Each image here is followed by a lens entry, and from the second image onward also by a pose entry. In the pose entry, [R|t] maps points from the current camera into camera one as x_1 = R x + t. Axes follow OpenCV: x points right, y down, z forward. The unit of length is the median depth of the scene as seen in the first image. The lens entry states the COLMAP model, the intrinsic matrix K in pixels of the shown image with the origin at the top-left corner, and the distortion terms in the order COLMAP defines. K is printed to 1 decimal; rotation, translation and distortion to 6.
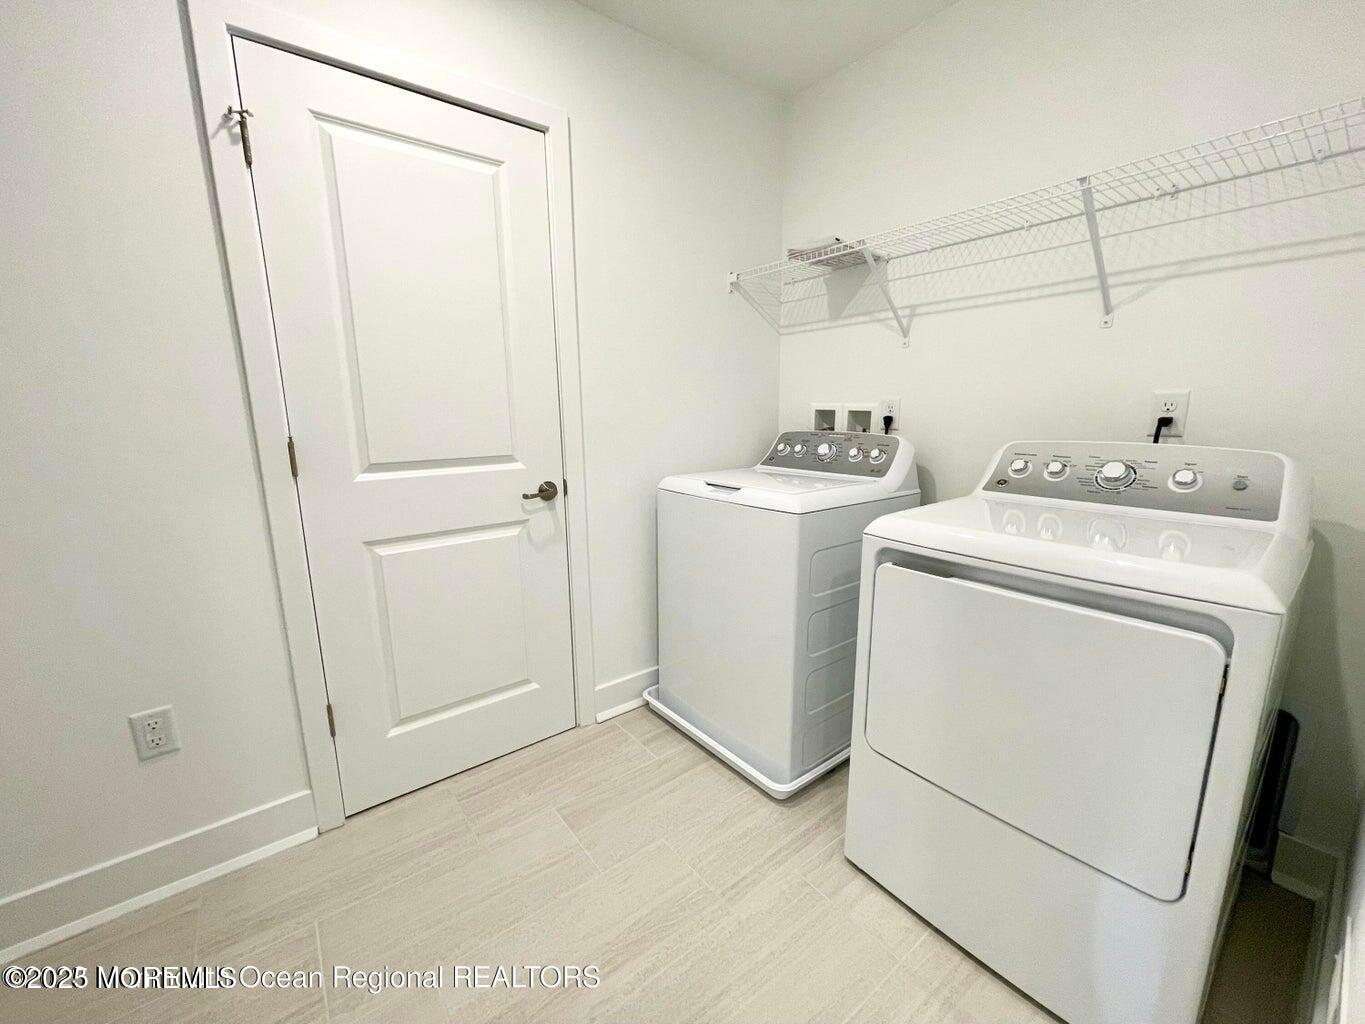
lens RADIAL K [[550.5, 0, 682.5], [0, 550.5, 512.0], [0, 0, 1]] dist [0.000998, 0.000392]
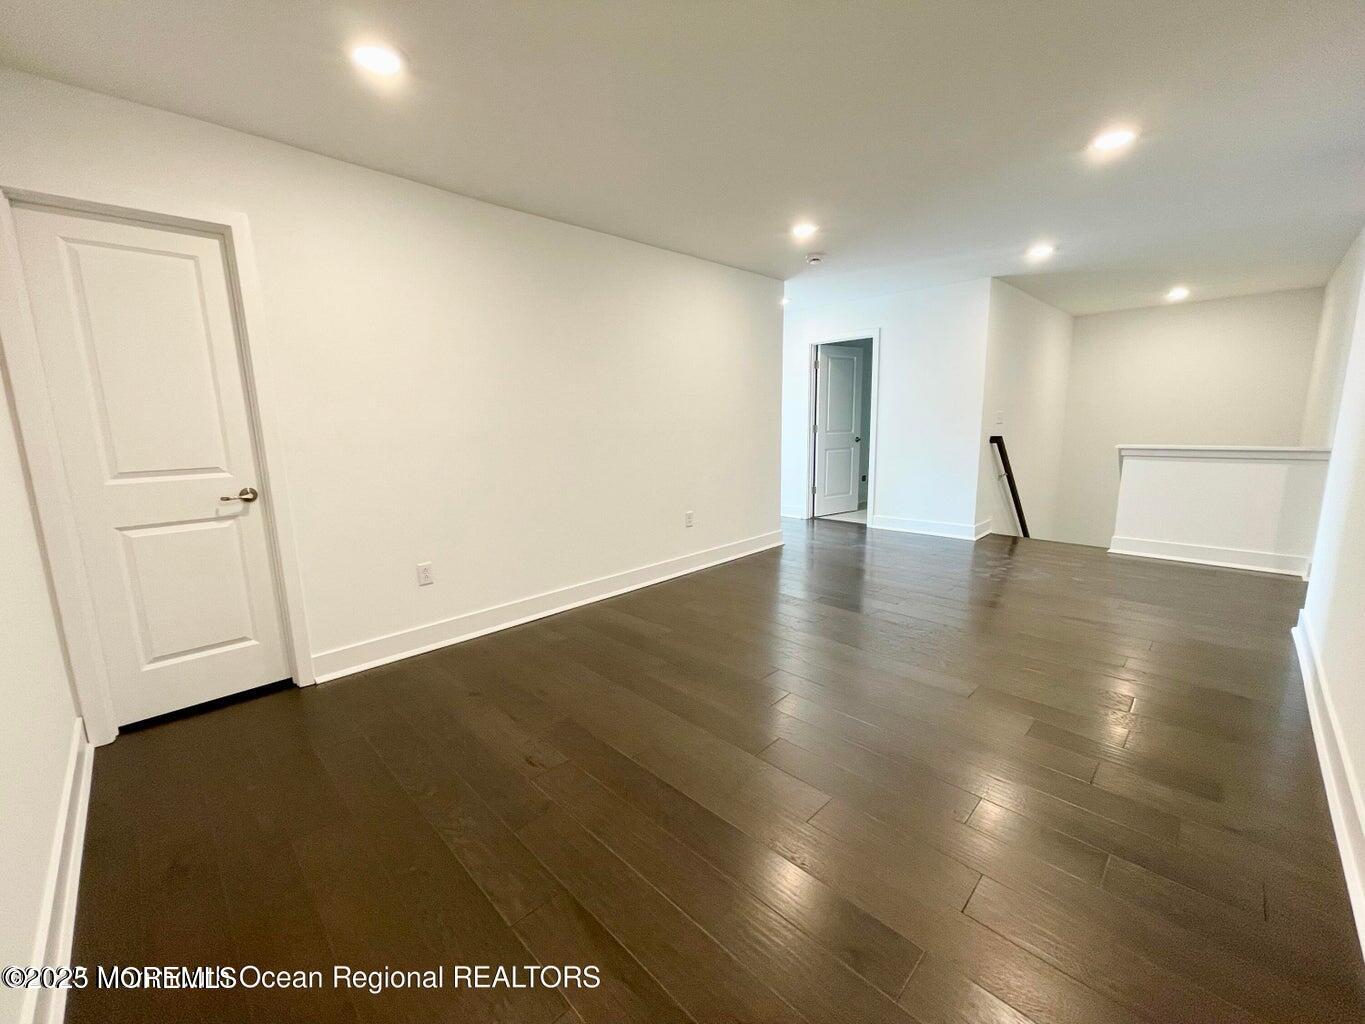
lens RADIAL K [[550.5, 0, 682.5], [0, 550.5, 512.0], [0, 0, 1]] dist [0.000998, 0.000392]
pose [[0.983878, 0.026484, -0.176869, 1.042491], [-0.029789, 0.999427, -0.016059, -0.005976], [0.176342, 0.021069, 0.984103, -0.130424]]
